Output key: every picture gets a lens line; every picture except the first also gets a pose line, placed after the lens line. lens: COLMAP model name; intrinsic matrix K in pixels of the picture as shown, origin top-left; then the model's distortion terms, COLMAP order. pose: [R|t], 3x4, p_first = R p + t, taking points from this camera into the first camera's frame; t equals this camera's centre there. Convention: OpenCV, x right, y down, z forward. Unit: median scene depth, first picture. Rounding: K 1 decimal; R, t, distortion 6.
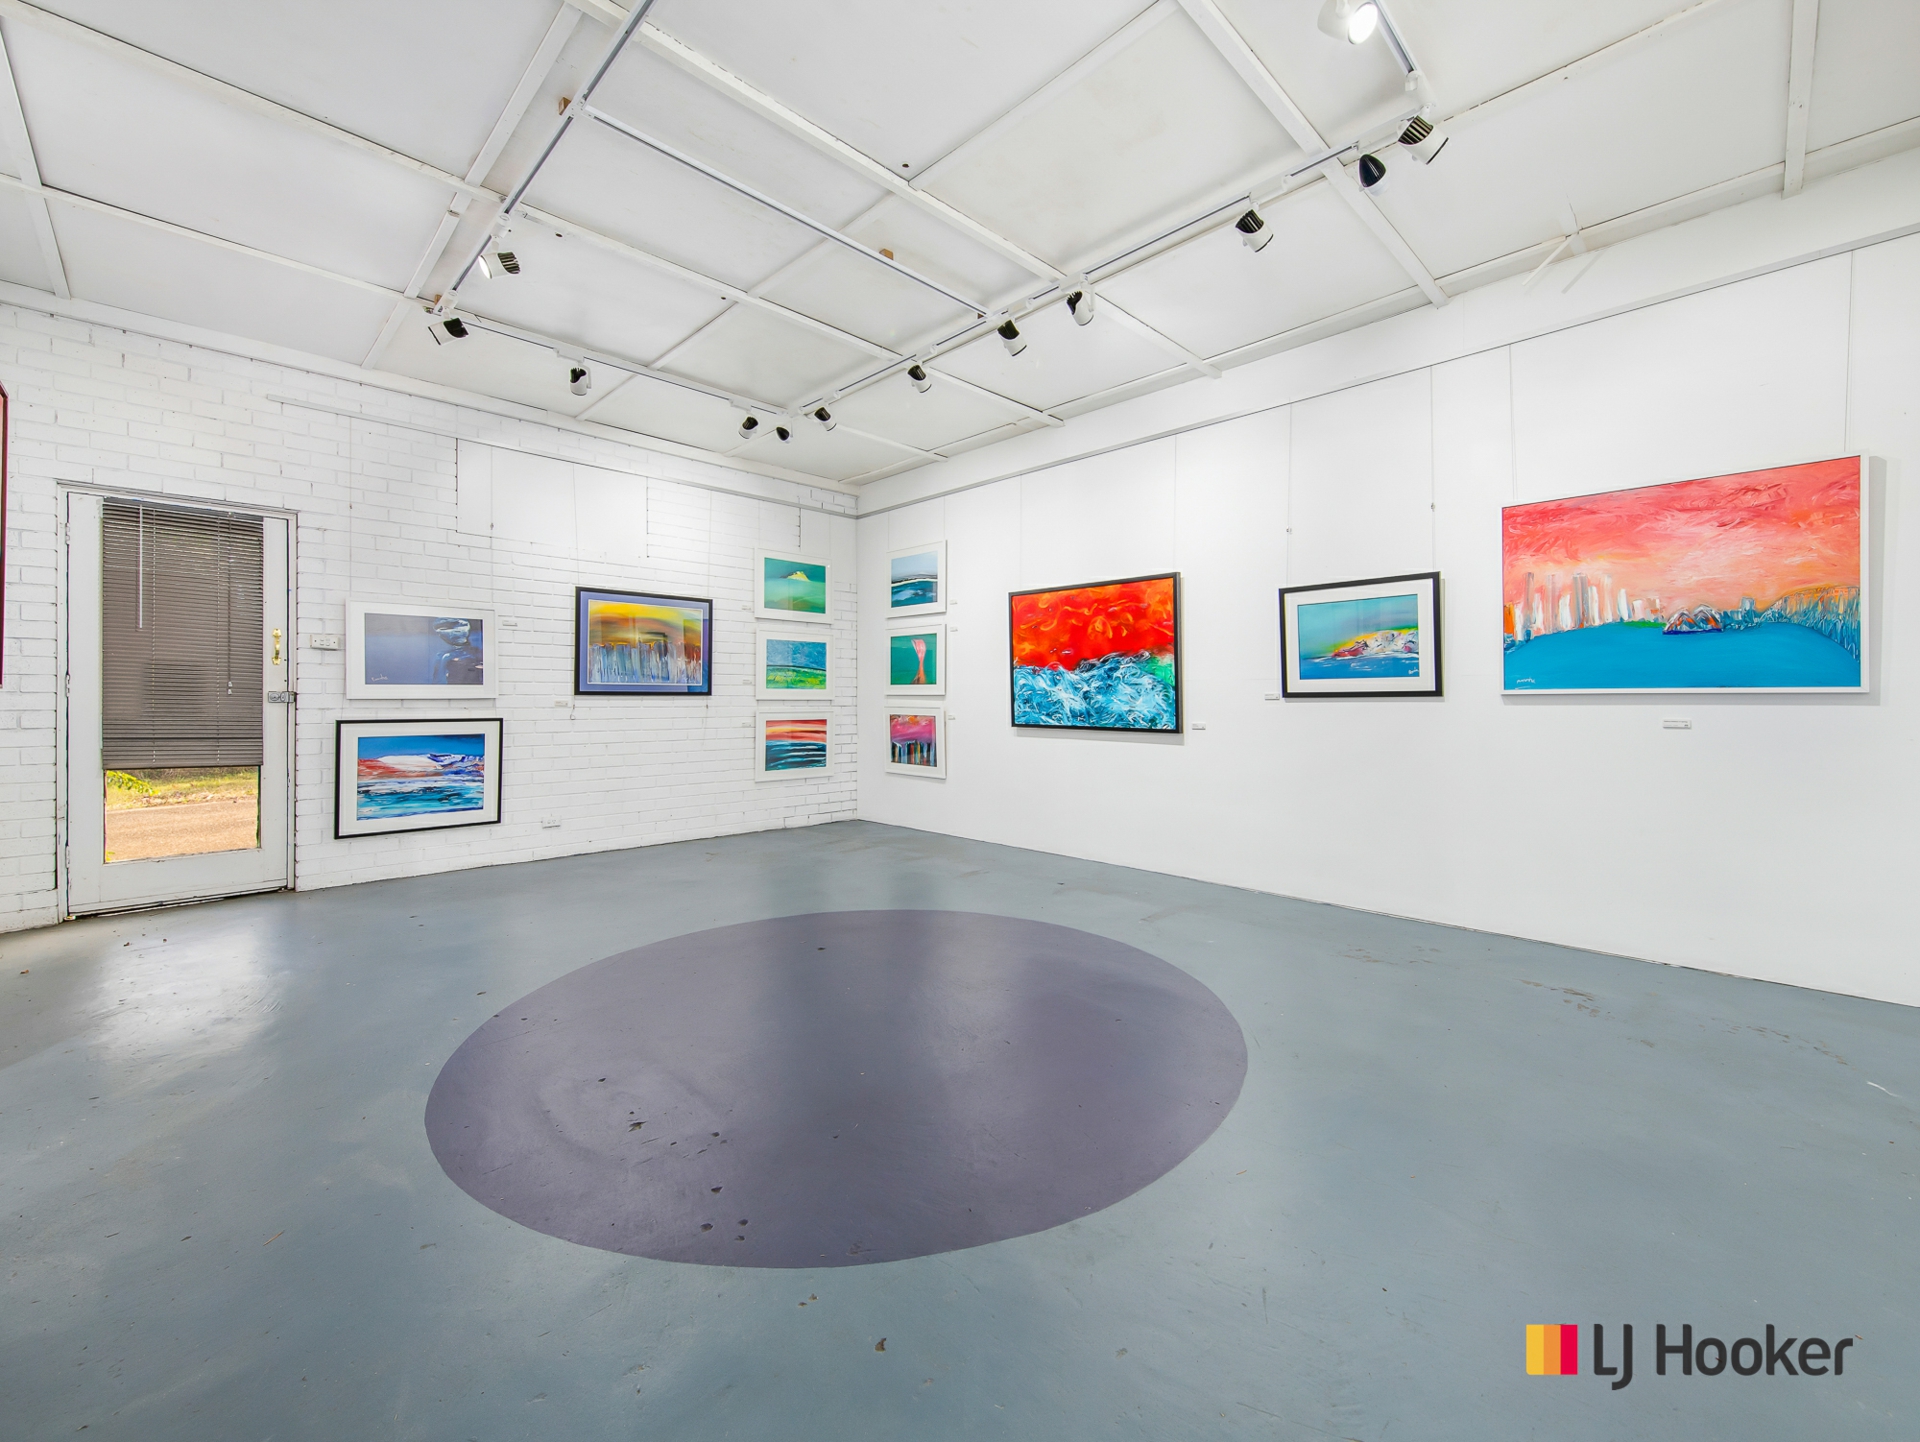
lens RADIAL K [[782.2, 0, 963.3], [0, 782.2, 688.2], [0, 0, 1]] dist [0.001408, -0.000446]
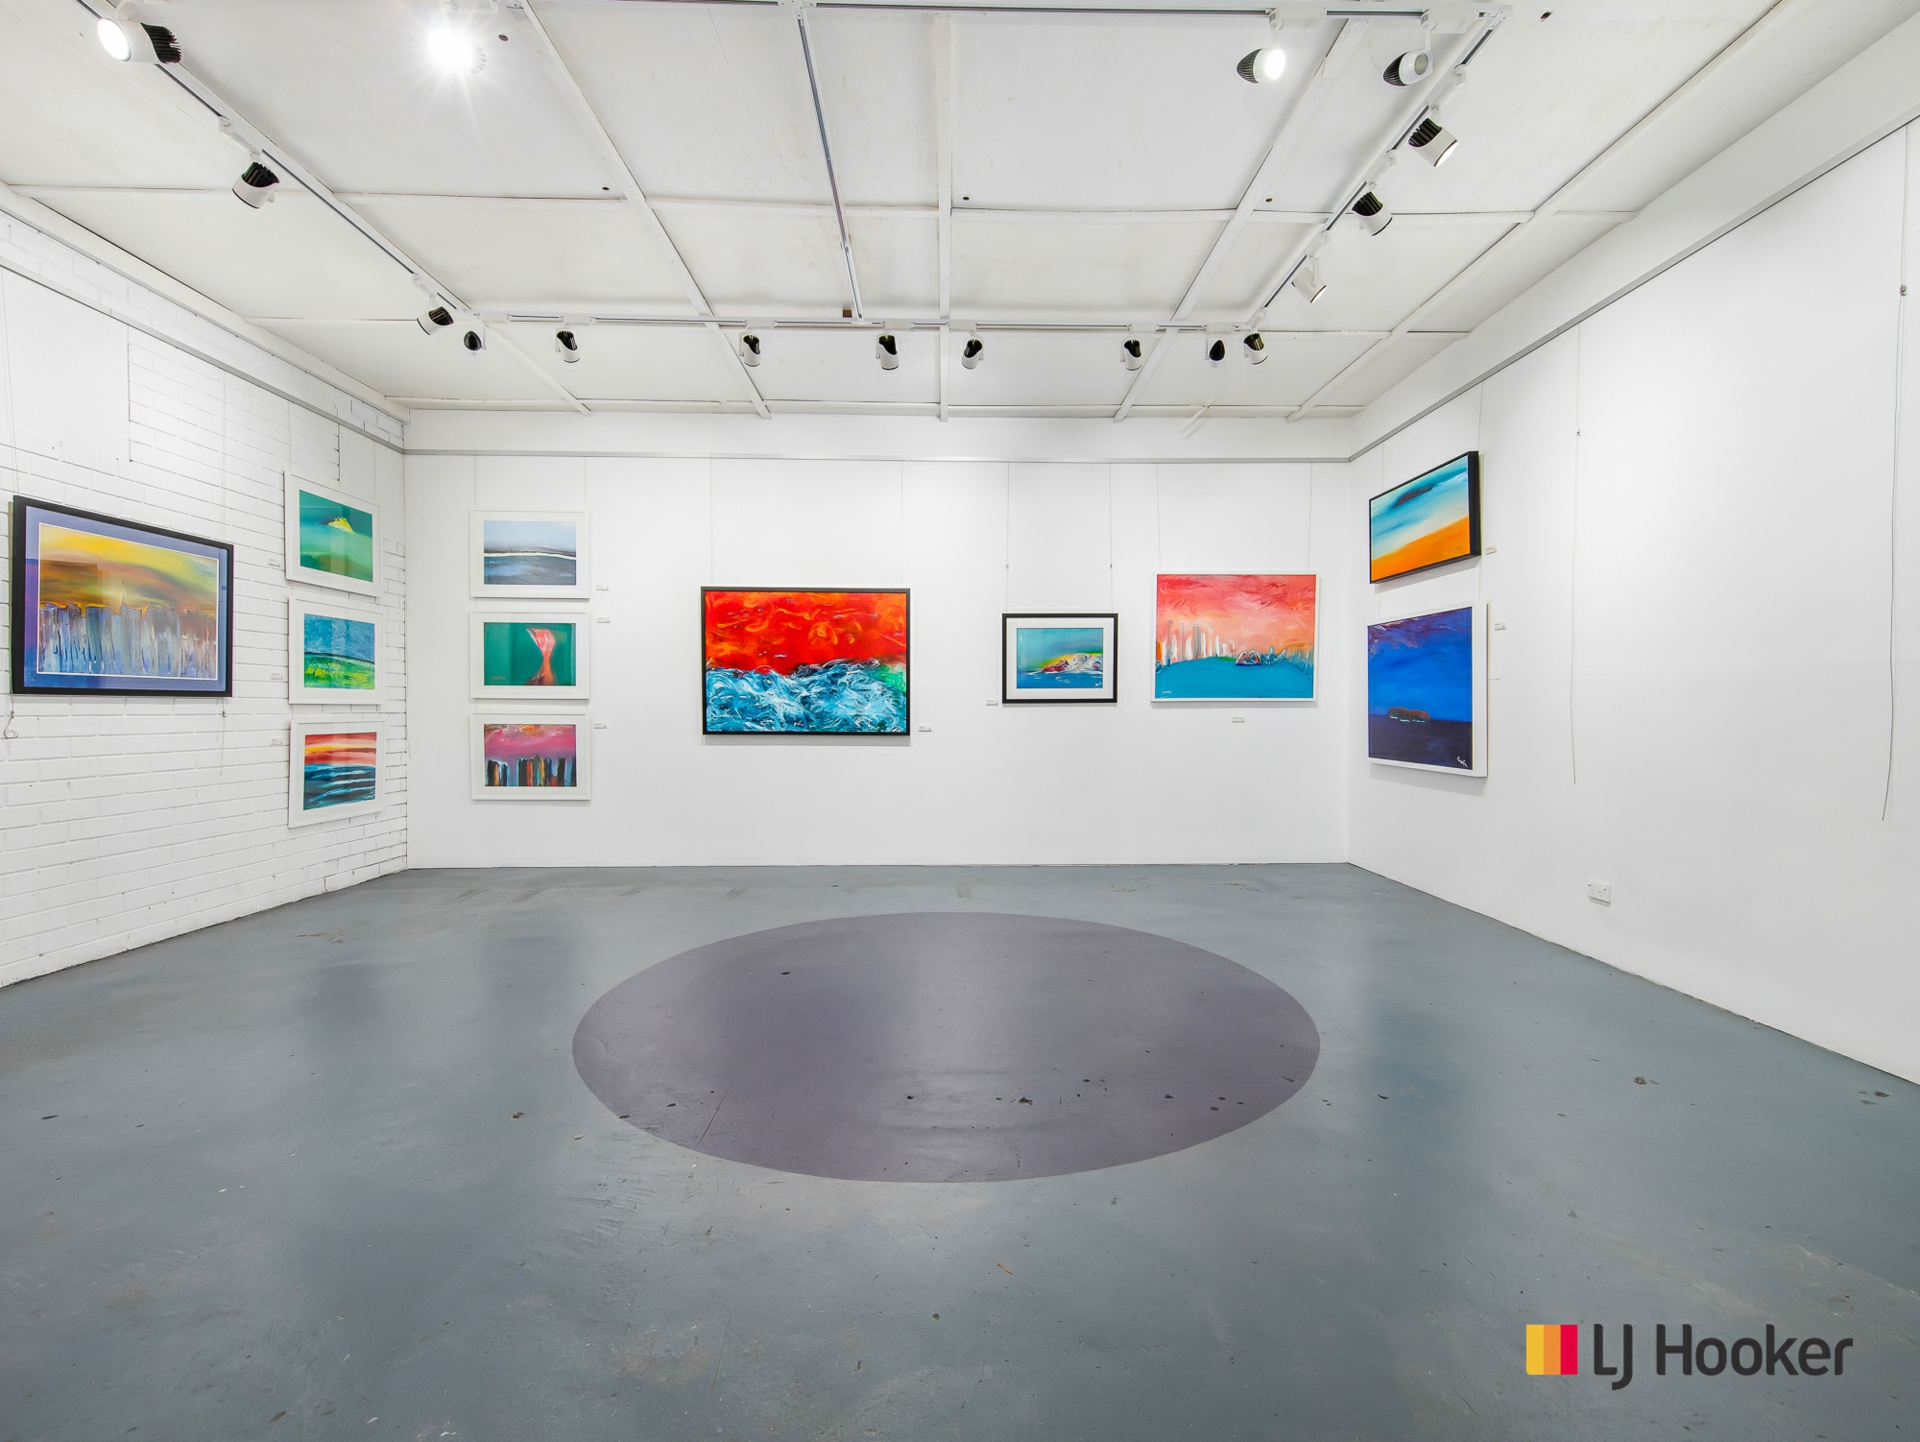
lens RADIAL K [[866.6, 0, 962.1], [0, 866.6, 711.9], [0, 0, 1]] dist [0.013475, -0.000609]
pose [[0.687417, -0.003010, 0.726257, -0.487526], [-0.011093, 0.999831, 0.014643, 0.005073], [-0.726178, -0.018123, 0.687268, 0.093151]]
